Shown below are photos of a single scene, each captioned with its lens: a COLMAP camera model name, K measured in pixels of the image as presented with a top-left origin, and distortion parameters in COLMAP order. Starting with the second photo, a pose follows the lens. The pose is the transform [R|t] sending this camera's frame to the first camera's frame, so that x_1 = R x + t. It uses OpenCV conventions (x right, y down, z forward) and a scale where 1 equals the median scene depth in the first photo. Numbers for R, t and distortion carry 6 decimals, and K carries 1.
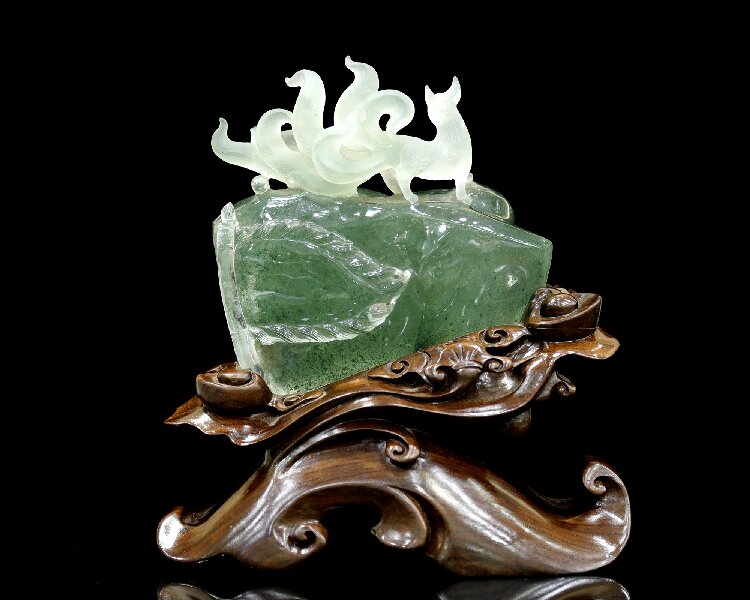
lens RADIAL K [[1645.4, 0, 376.9], [0, 1645.4, 305.1], [0, 0, 1]] dist [-0.041265, 0.000000]
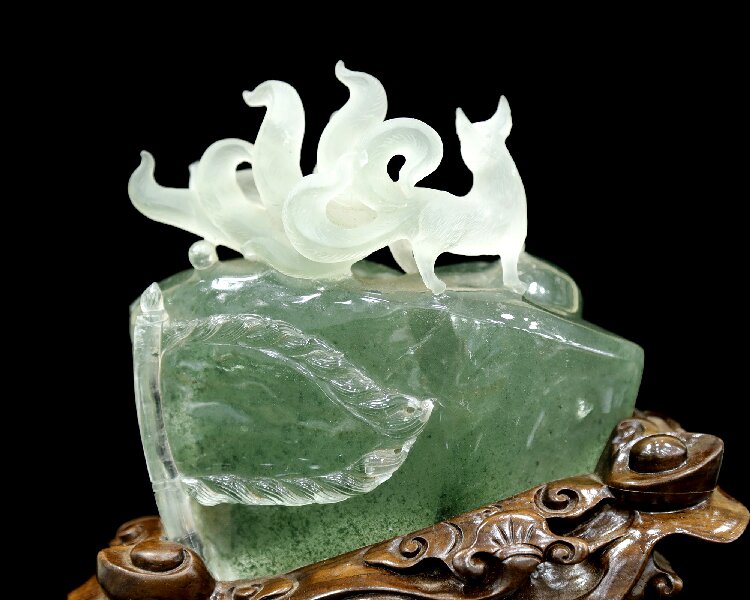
lens RADIAL K [[1748.6, 0, 390.9], [0, 1748.6, 291.2], [0, 0, 1]] dist [0.053654, 0.000000]
pose [[0.999328, 0.017609, 0.032142, -0.018498], [-0.018076, 0.999734, 0.014295, -0.071737], [-0.031881, -0.014866, 0.999381, 0.307168]]
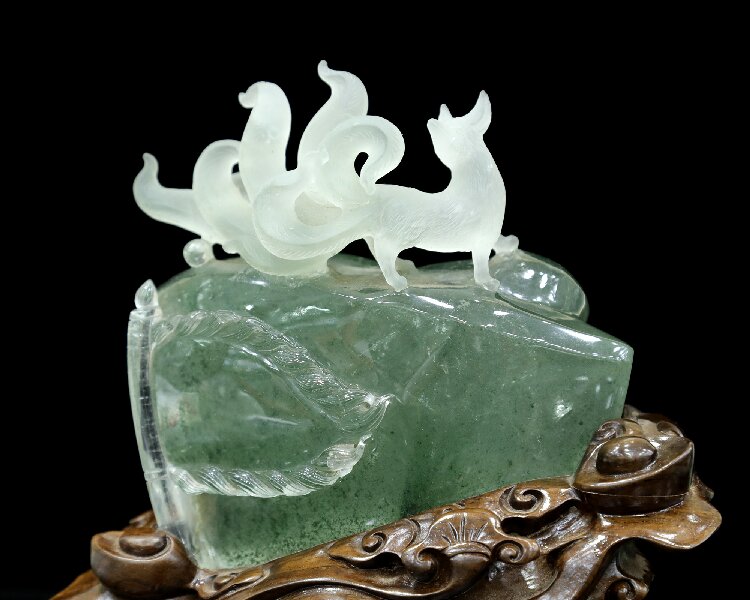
lens RADIAL K [[1748.6, 0, 375.4], [0, 1748.6, 301.5], [0, 0, 1]] dist [0.053654, 0.000000]
pose [[0.975221, 0.017425, -0.220548, 0.162898], [-0.012826, 0.999670, 0.022265, -0.071940], [0.220863, -0.018885, 0.975122, 0.320269]]
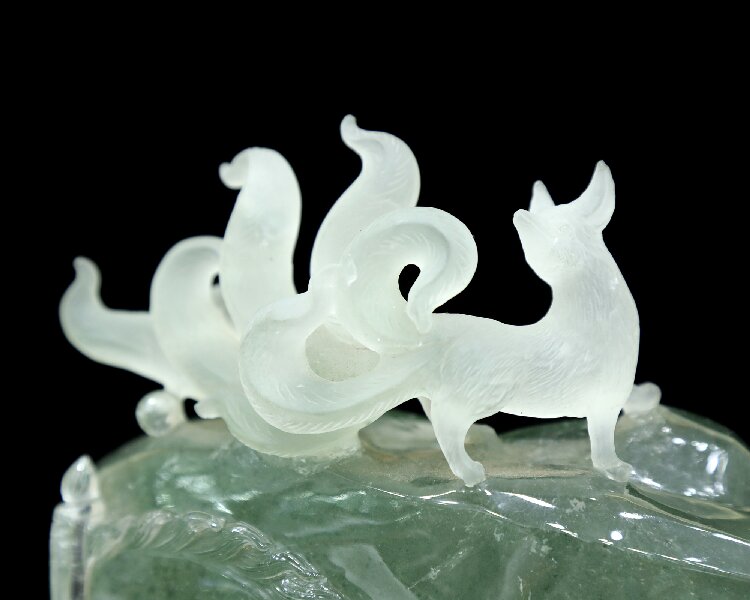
lens RADIAL K [[2193.0, 0, 358.6], [0, 2193.0, 314.2], [0, 0, 1]] dist [0.199791, 0.000000]
pose [[0.965192, 0.005308, -0.261489, 0.135377], [0.000026, 0.999792, 0.020390, -0.113968], [0.261543, -0.019687, 0.964991, 0.460860]]
